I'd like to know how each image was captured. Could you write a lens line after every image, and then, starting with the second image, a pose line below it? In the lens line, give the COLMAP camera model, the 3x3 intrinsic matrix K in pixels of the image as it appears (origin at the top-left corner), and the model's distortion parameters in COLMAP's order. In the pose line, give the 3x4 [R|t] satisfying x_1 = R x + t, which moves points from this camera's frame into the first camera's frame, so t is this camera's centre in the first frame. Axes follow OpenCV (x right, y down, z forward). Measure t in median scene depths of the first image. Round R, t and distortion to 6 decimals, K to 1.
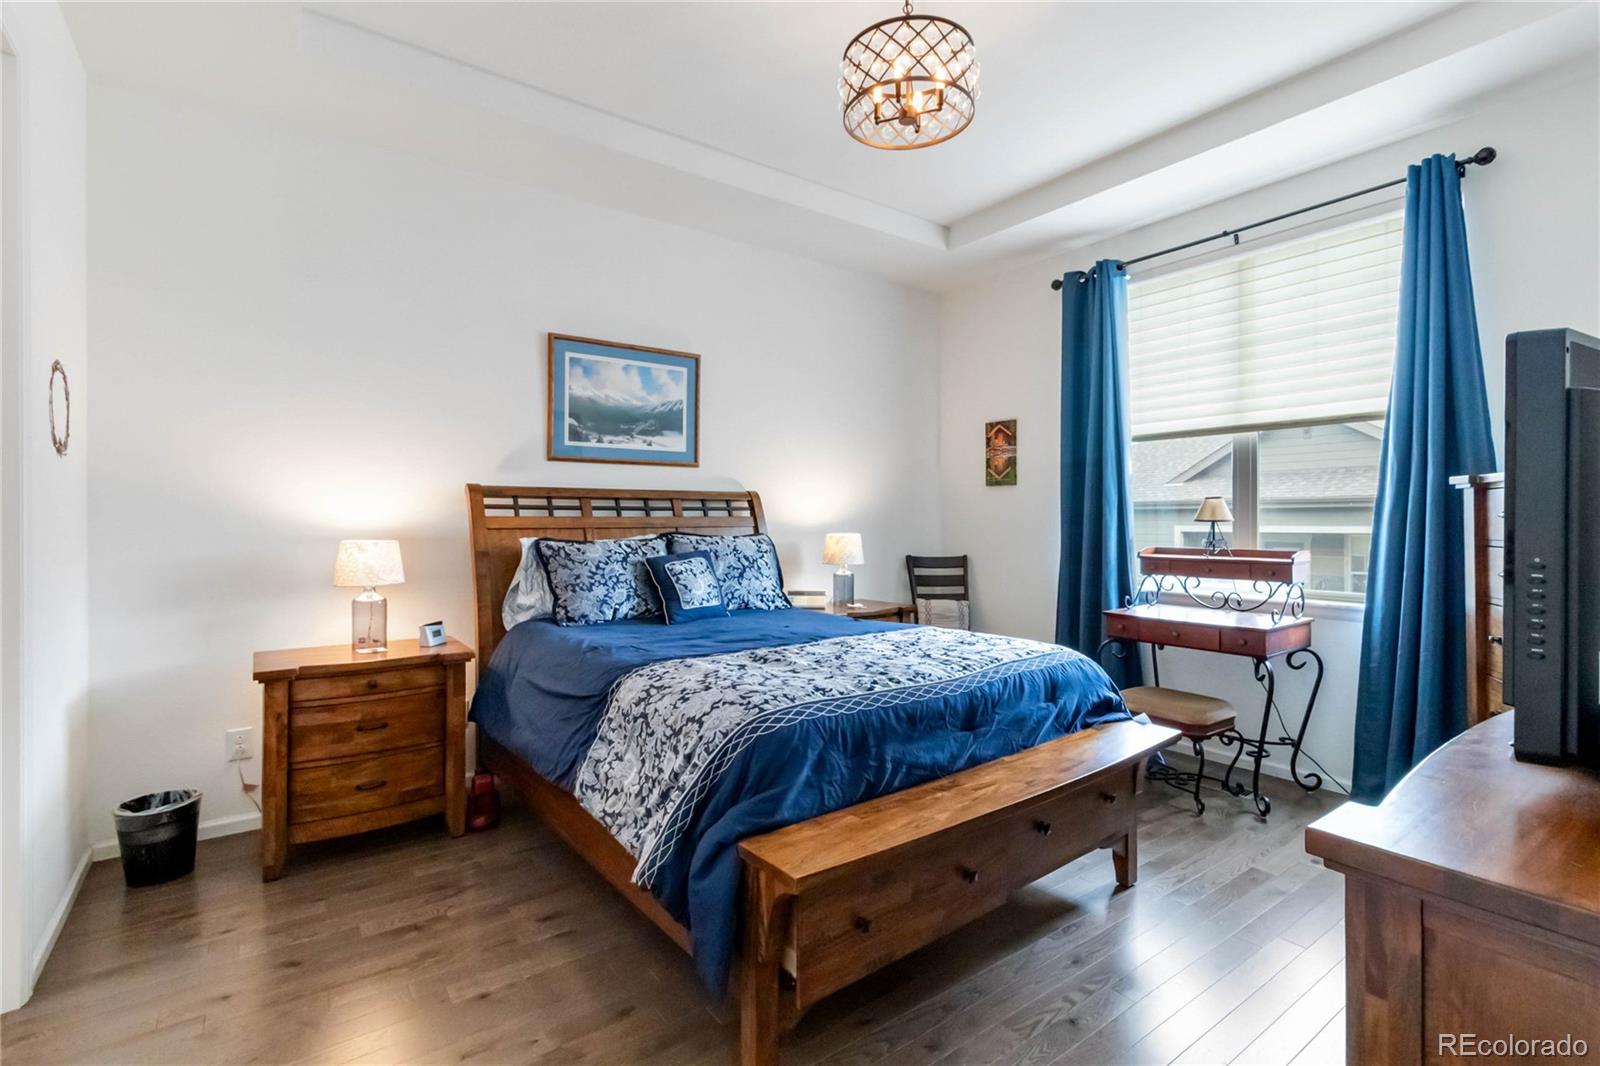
lens RADIAL K [[747.3, 0, 797.6], [0, 747.3, 522.0], [0, 0, 1]] dist [-0.000214, -0.000517]
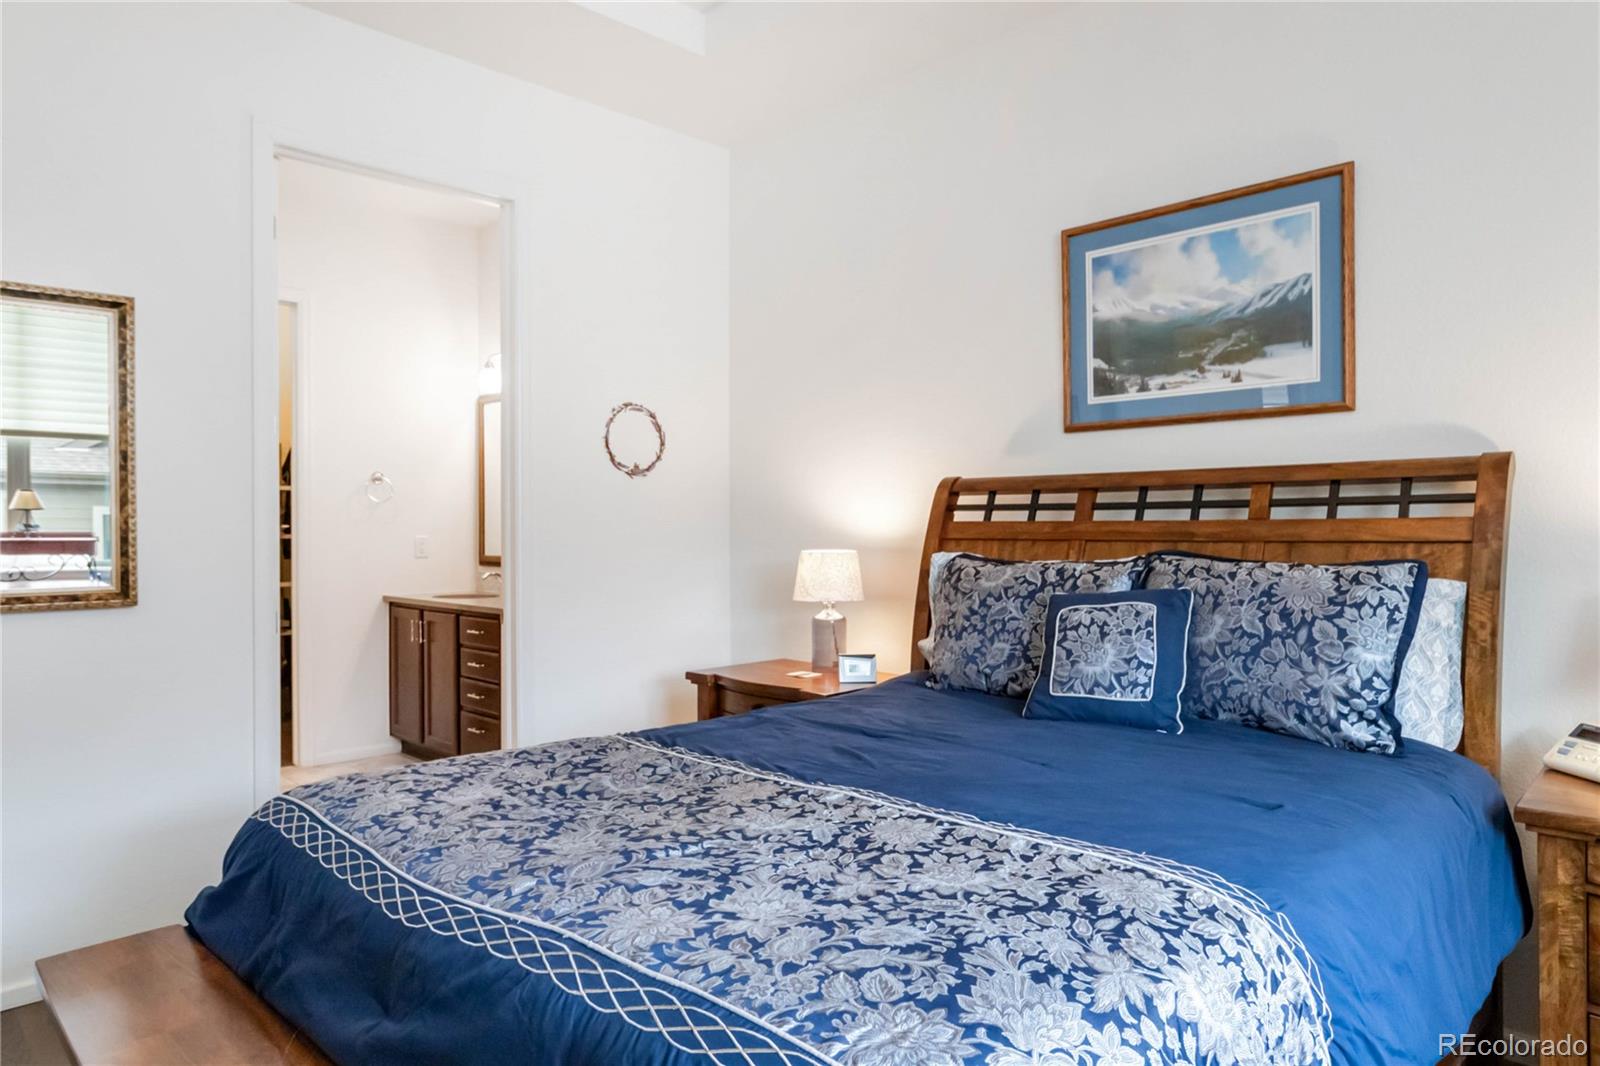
lens RADIAL K [[1025.7, 0, 799.4], [0, 1025.7, 537.4], [0, 0, 1]] dist [0.008123, 0.001477]
pose [[0.141326, 0.013902, -0.989866, 0.482739], [0.002658, 0.999892, 0.014422, -0.006241], [0.989960, -0.004669, 0.141273, 0.631664]]
